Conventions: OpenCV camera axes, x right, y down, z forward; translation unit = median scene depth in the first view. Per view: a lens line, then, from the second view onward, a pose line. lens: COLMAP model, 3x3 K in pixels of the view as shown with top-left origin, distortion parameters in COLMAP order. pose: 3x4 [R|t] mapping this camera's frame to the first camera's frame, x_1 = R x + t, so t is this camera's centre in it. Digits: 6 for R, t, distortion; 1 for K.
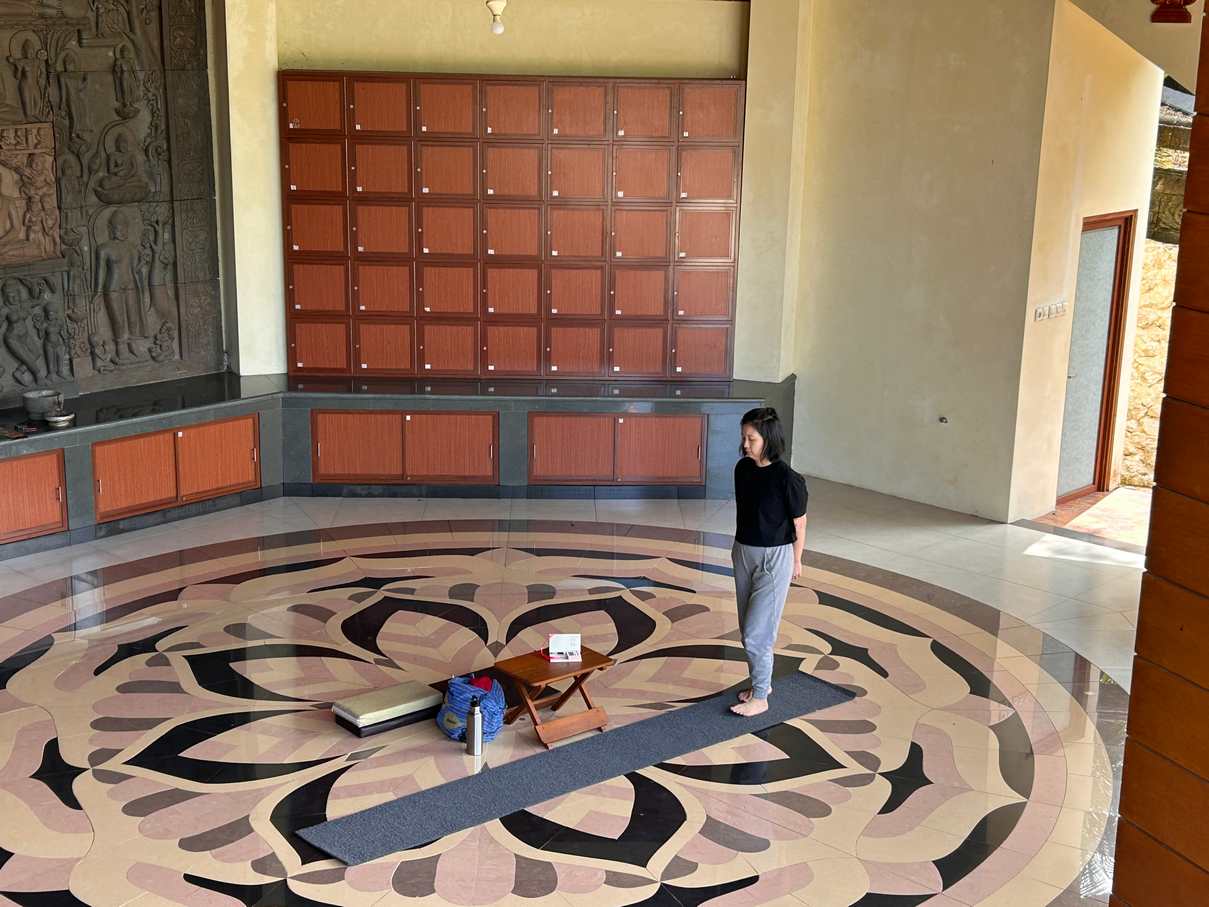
lens RADIAL K [[1755.1, 0, 601.7], [0, 1755.1, 458.5], [0, 0, 1]] dist [0.106113, 0.000000]
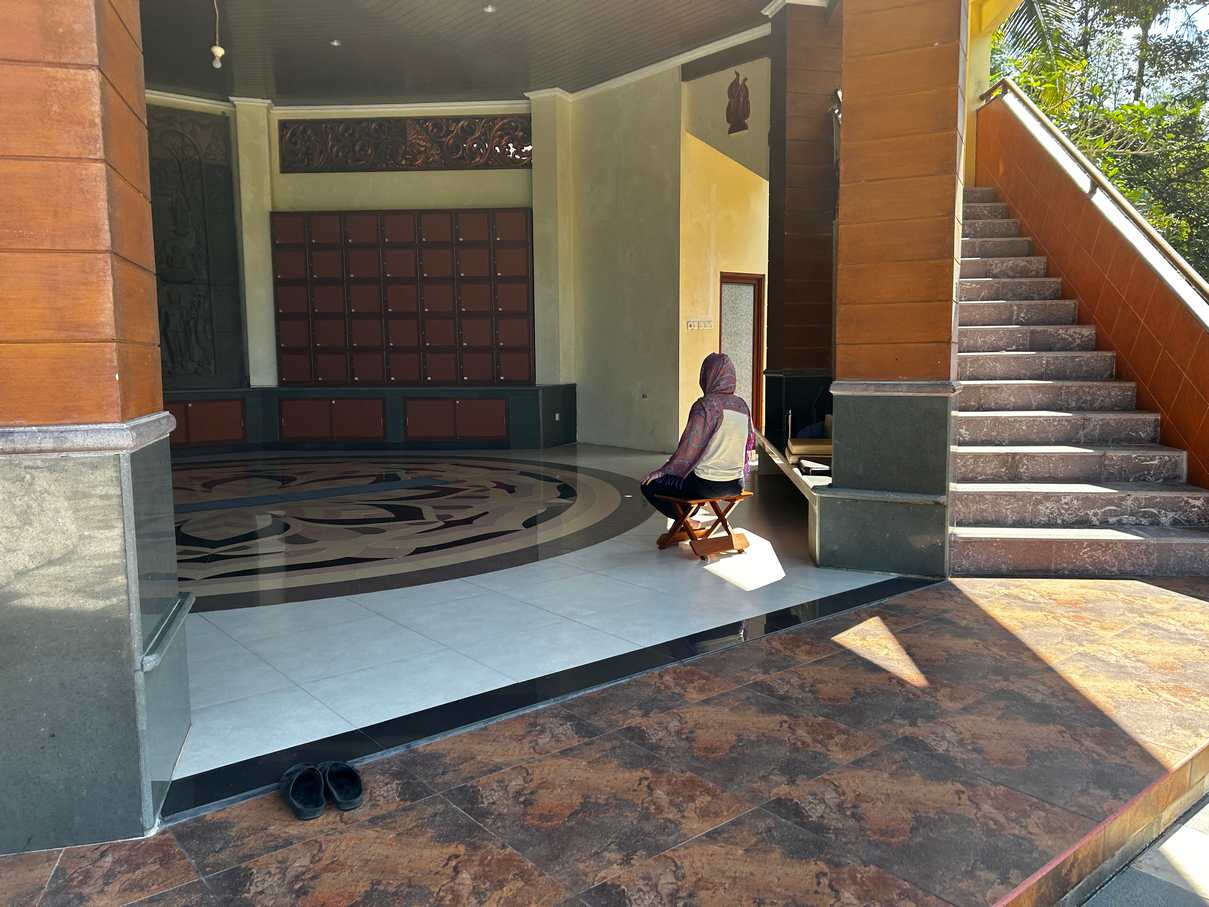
lens RADIAL K [[903.7, 0, 615.9], [0, 903.7, 443.1], [0, 0, 1]] dist [0.023853, 0.005844]
pose [[0.995332, -0.019359, -0.094551, 0.259799], [0.005470, 0.989418, -0.144992, 0.154722], [0.096357, 0.143798, 0.984905, 0.171992]]
